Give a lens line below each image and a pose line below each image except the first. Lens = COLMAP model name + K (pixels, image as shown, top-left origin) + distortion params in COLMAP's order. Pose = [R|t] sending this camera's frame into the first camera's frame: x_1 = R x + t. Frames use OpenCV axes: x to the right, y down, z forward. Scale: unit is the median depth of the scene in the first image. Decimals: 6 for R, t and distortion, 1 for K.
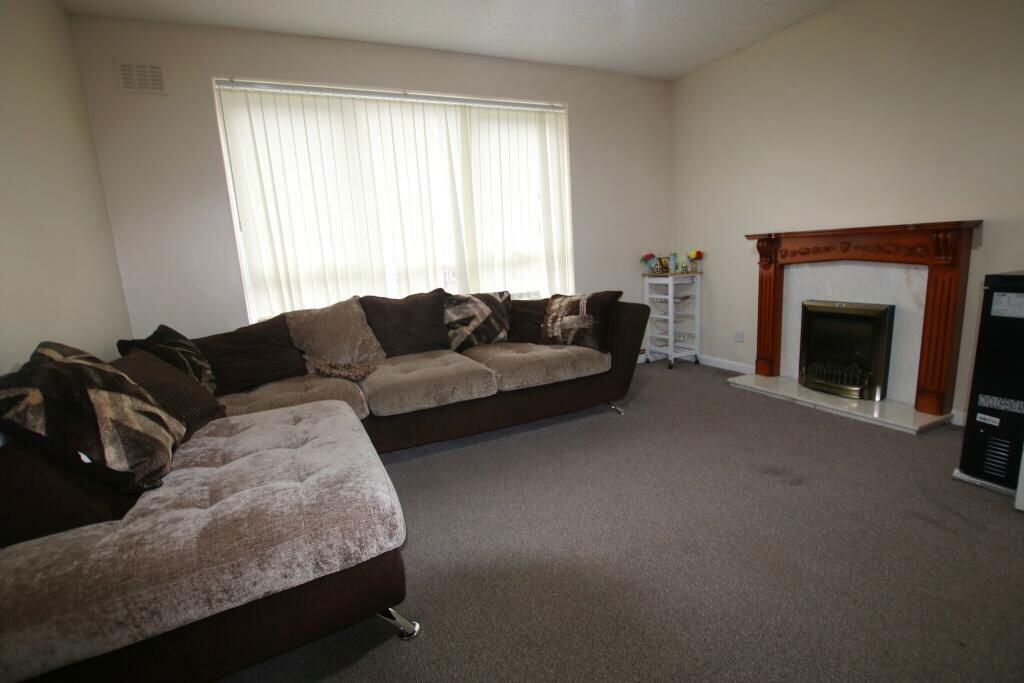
lens RADIAL K [[475.6, 0, 513.3], [0, 475.6, 345.6], [0, 0, 1]] dist [-0.031976, 0.004510]
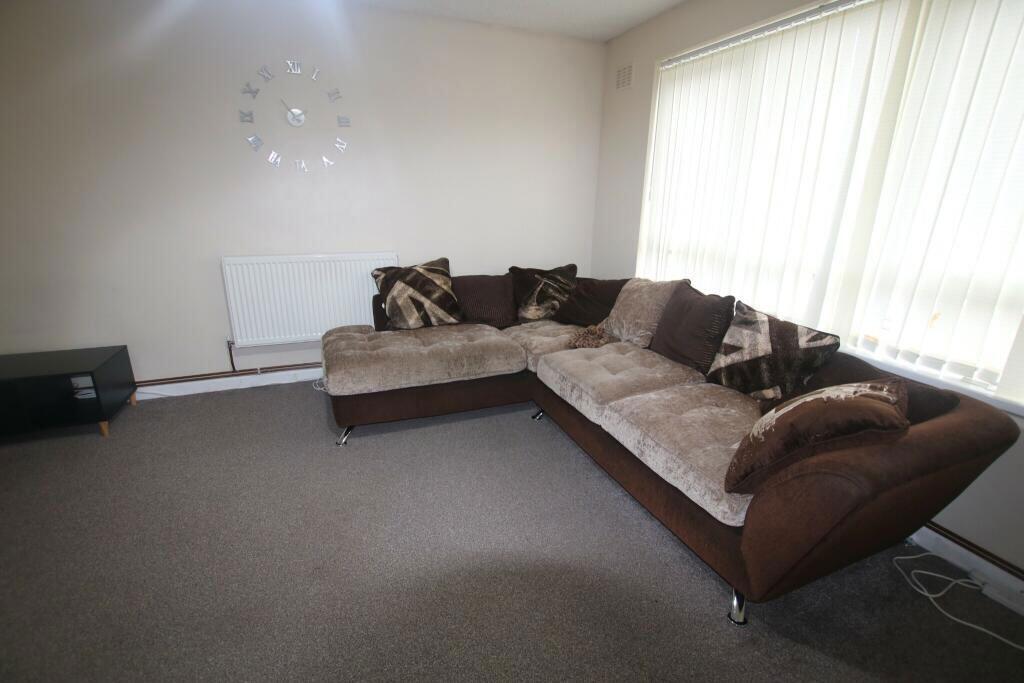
lens RADIAL K [[475.6, 0, 513.3], [0, 475.6, 345.6], [0, 0, 1]] dist [-0.031976, 0.004510]
pose [[-0.060871, 0.358605, -0.931503, 0.601826], [-0.201143, 0.909681, 0.363348, -0.257376], [0.977669, 0.209482, 0.016758, 0.688348]]
